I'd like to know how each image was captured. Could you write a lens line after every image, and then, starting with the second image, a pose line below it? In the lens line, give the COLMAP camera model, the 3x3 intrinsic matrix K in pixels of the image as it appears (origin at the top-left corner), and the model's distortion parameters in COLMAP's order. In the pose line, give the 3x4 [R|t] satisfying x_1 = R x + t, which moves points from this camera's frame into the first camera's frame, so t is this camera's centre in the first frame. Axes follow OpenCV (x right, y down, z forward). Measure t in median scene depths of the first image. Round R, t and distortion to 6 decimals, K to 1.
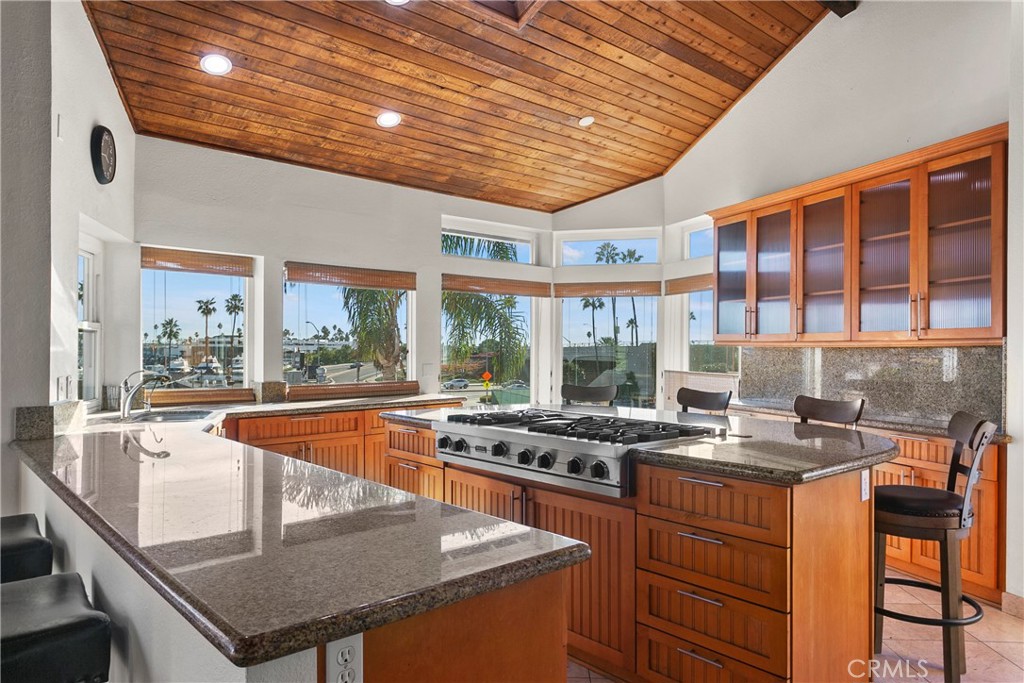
lens RADIAL K [[698.5, 0, 525.8], [0, 698.5, 357.3], [0, 0, 1]] dist [-0.006236, -0.004579]
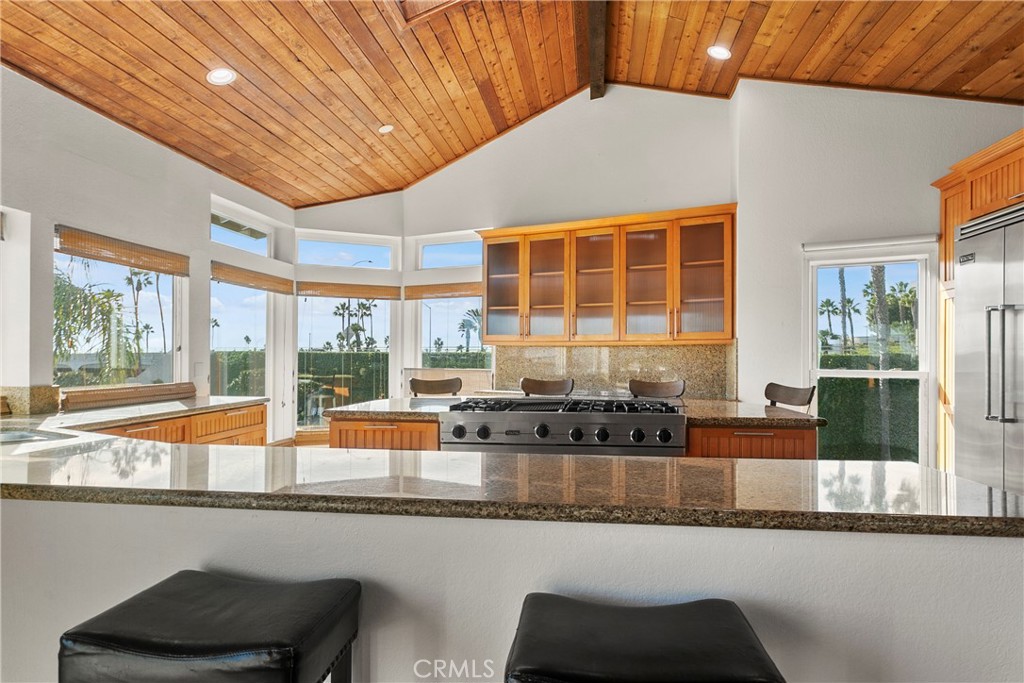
lens RADIAL K [[642.0, 0, 524.6], [0, 642.0, 360.7], [0, 0, 1]] dist [-0.007997, 0.004984]
pose [[0.744957, -0.004577, 0.667097, -0.431846], [0.008972, 0.999955, -0.003158, 0.015278], [-0.667053, 0.008338, 0.744964, 0.159772]]
